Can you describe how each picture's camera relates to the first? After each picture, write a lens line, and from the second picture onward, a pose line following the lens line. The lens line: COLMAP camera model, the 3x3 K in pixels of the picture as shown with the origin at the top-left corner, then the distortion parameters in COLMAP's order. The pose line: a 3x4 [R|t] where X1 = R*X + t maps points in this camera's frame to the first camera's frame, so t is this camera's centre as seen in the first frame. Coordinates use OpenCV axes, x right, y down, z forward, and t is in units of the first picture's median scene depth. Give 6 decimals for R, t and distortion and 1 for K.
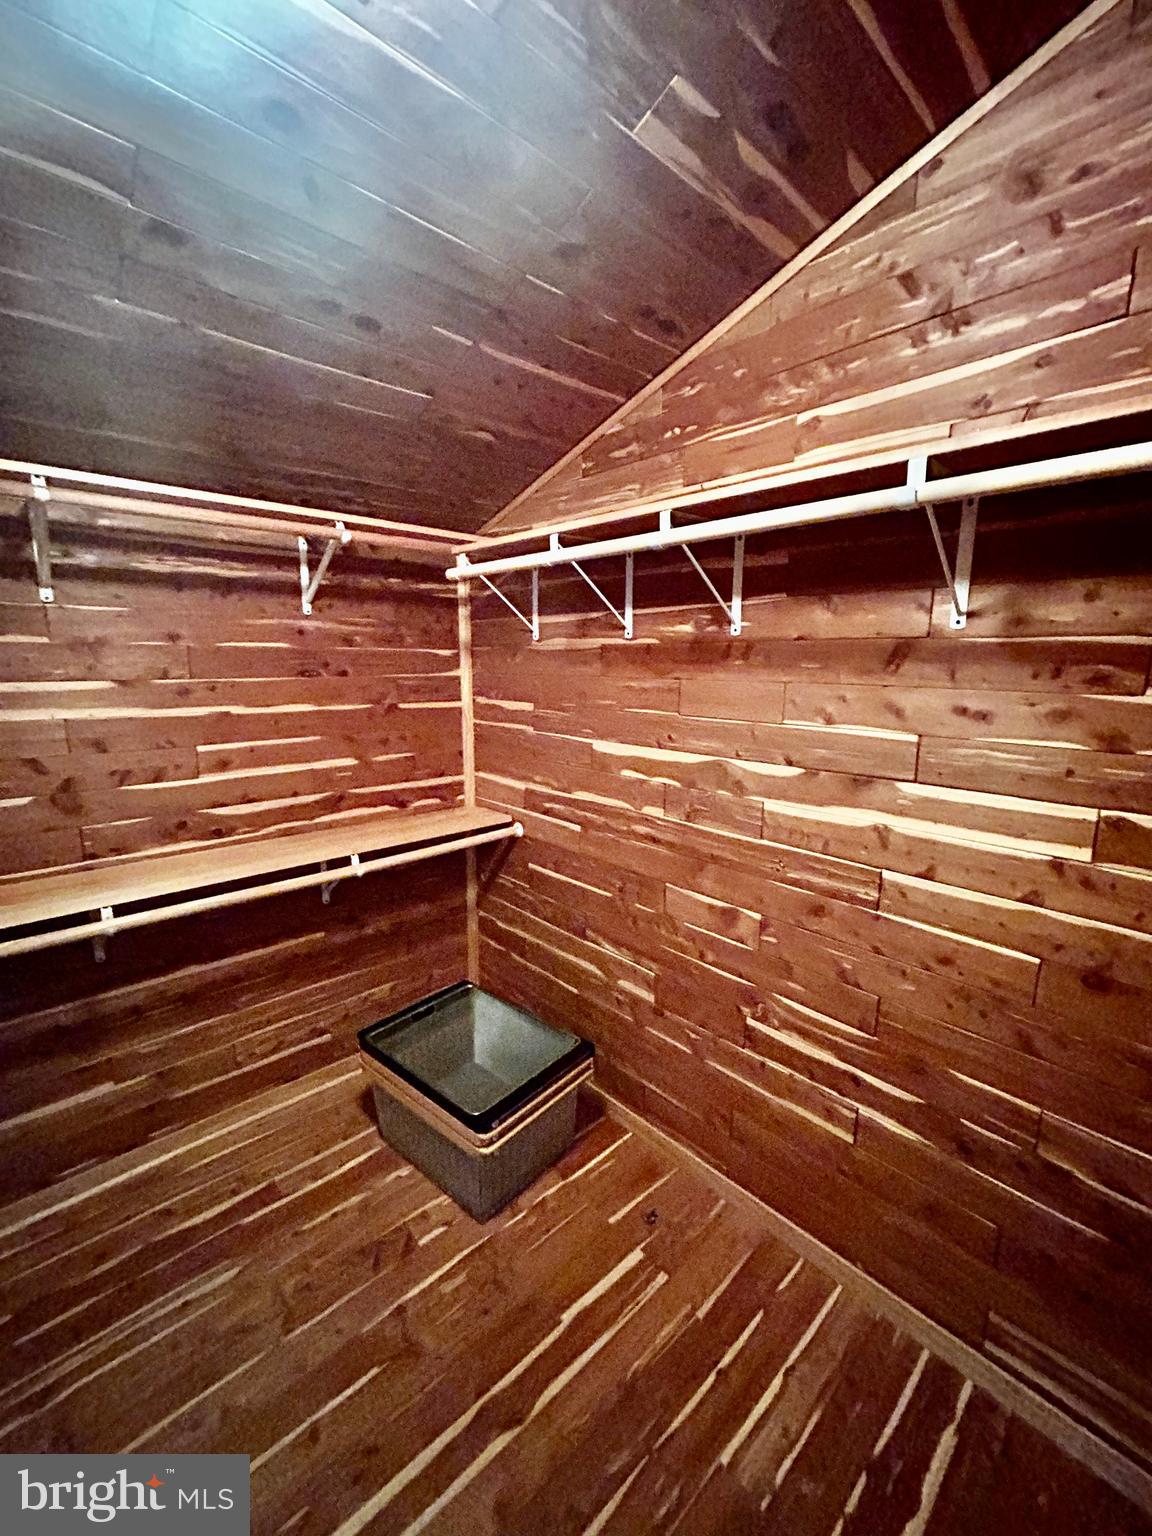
lens RADIAL K [[621.6, 0, 577.1], [0, 621.6, 766.9], [0, 0, 1]] dist [-0.000963, 0.000286]
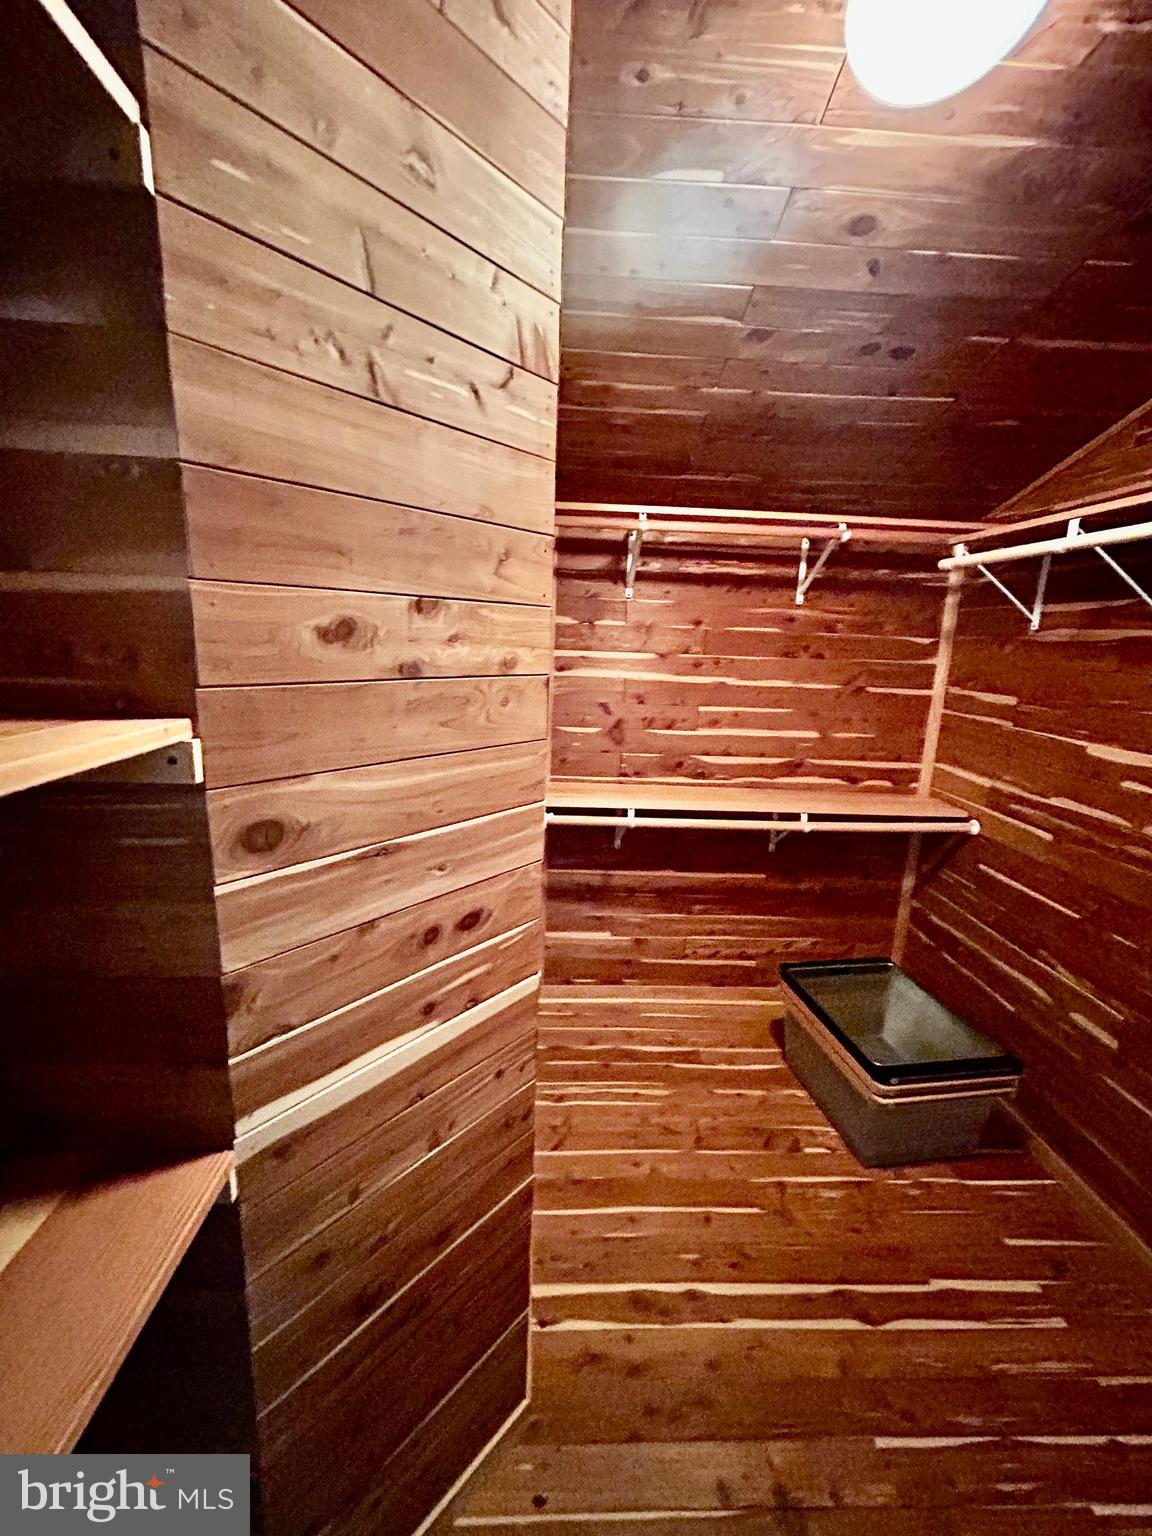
lens RADIAL K [[621.6, 0, 577.1], [0, 621.6, 766.9], [0, 0, 1]] dist [-0.000963, 0.000286]
pose [[0.761692, 0.158295, -0.628305, 0.031604], [-0.144219, 0.986792, 0.073776, 0.030895], [0.631685, 0.034419, 0.774461, -0.160452]]
